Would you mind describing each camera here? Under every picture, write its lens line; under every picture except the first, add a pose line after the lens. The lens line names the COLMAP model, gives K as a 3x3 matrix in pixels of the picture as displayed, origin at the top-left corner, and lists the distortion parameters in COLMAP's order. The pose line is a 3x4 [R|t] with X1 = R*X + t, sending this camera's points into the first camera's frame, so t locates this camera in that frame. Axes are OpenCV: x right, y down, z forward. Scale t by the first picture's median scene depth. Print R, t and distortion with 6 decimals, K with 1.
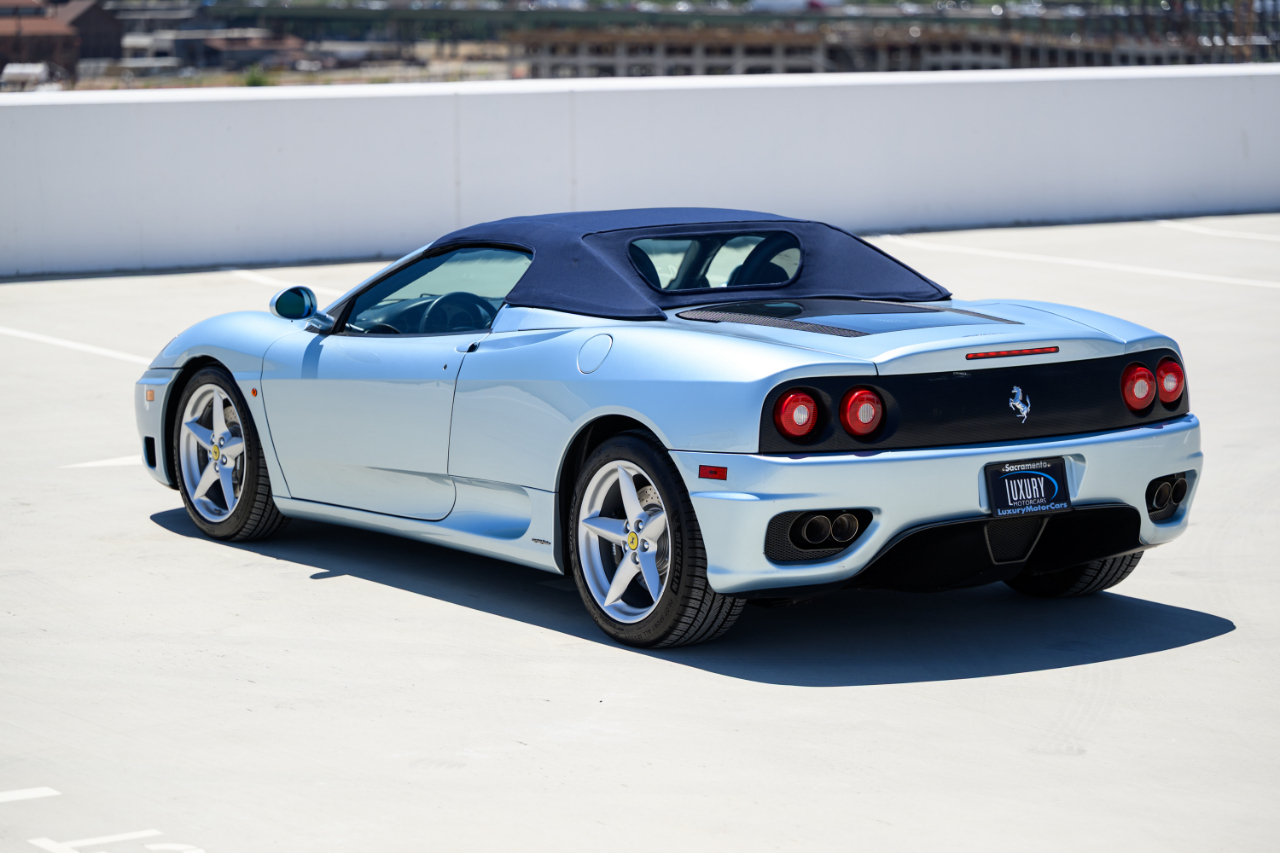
lens RADIAL K [[3827.5, 0, 638.9], [0, 3827.5, 426.5], [0, 0, 1]] dist [0.082240, 0.578057]
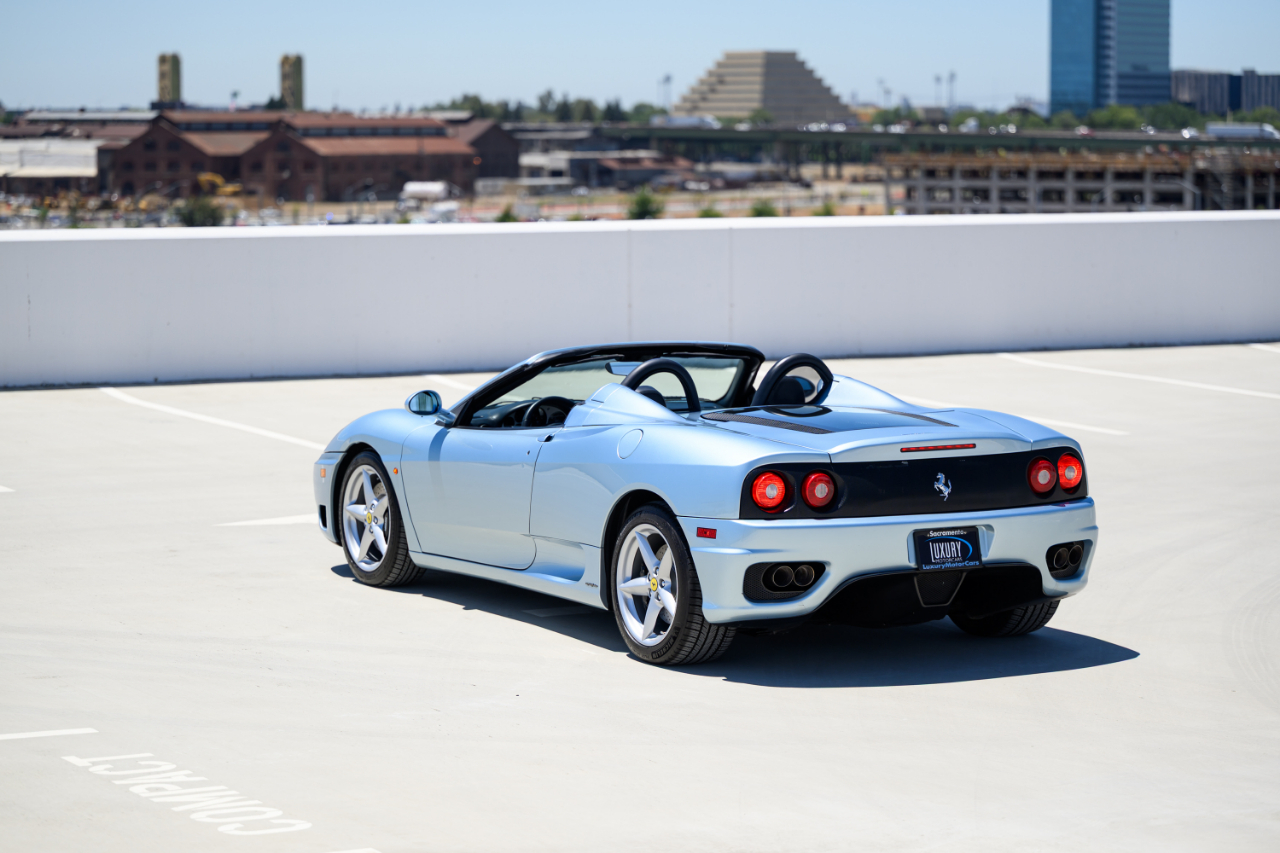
lens RADIAL K [[3827.5, 0, 638.9], [0, 3827.5, 426.5], [0, 0, 1]] dist [0.082240, 0.578057]
pose [[0.996298, 0.014991, -0.084648, 0.105797], [-0.017304, 0.999495, -0.026660, 0.010633], [0.084205, 0.028026, 0.996054, -0.333609]]
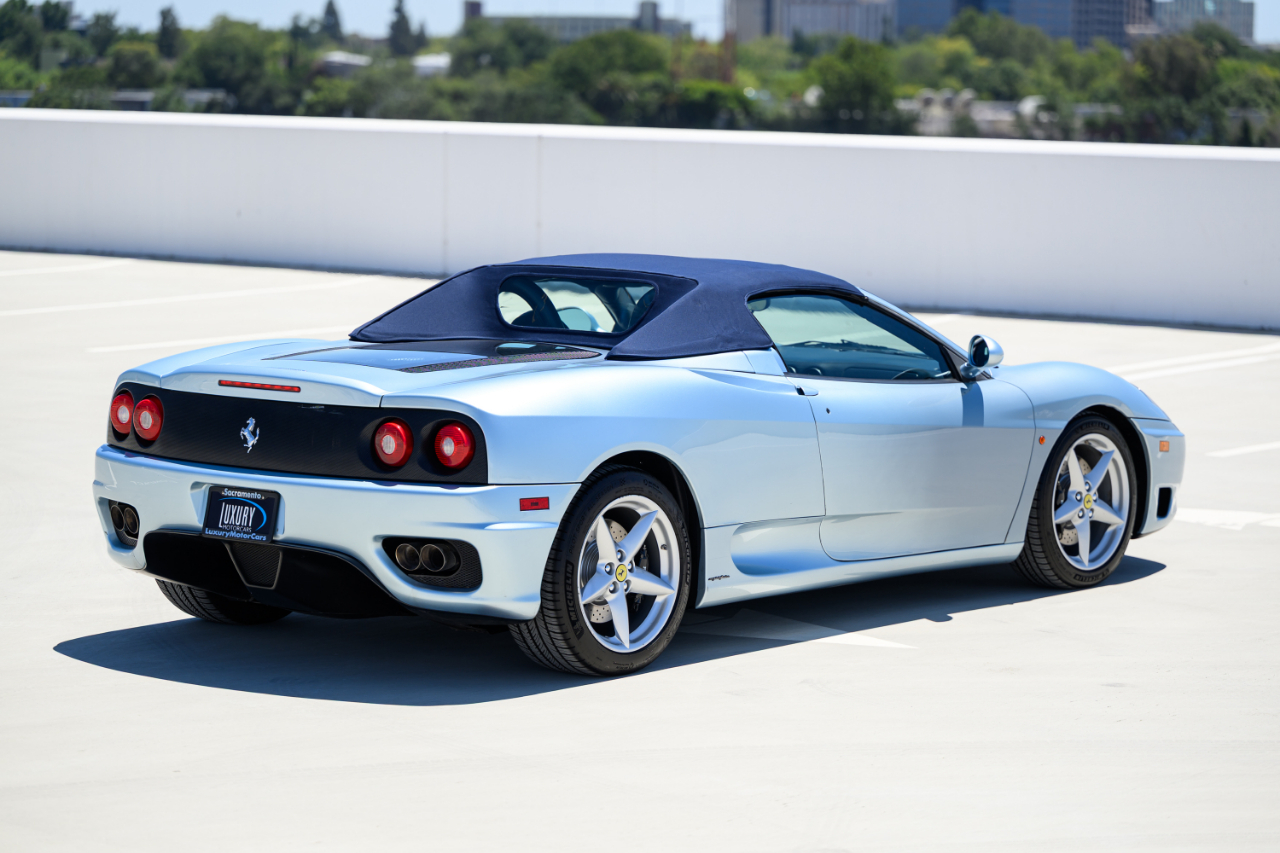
lens RADIAL K [[3827.5, 0, 638.9], [0, 3827.5, 426.5], [0, 0, 1]] dist [0.082240, 0.578057]
pose [[0.264785, 0.097670, -0.959348, 1.121888], [-0.125679, 0.989867, 0.066089, -0.089831], [0.956082, 0.103070, 0.274377, 0.808438]]
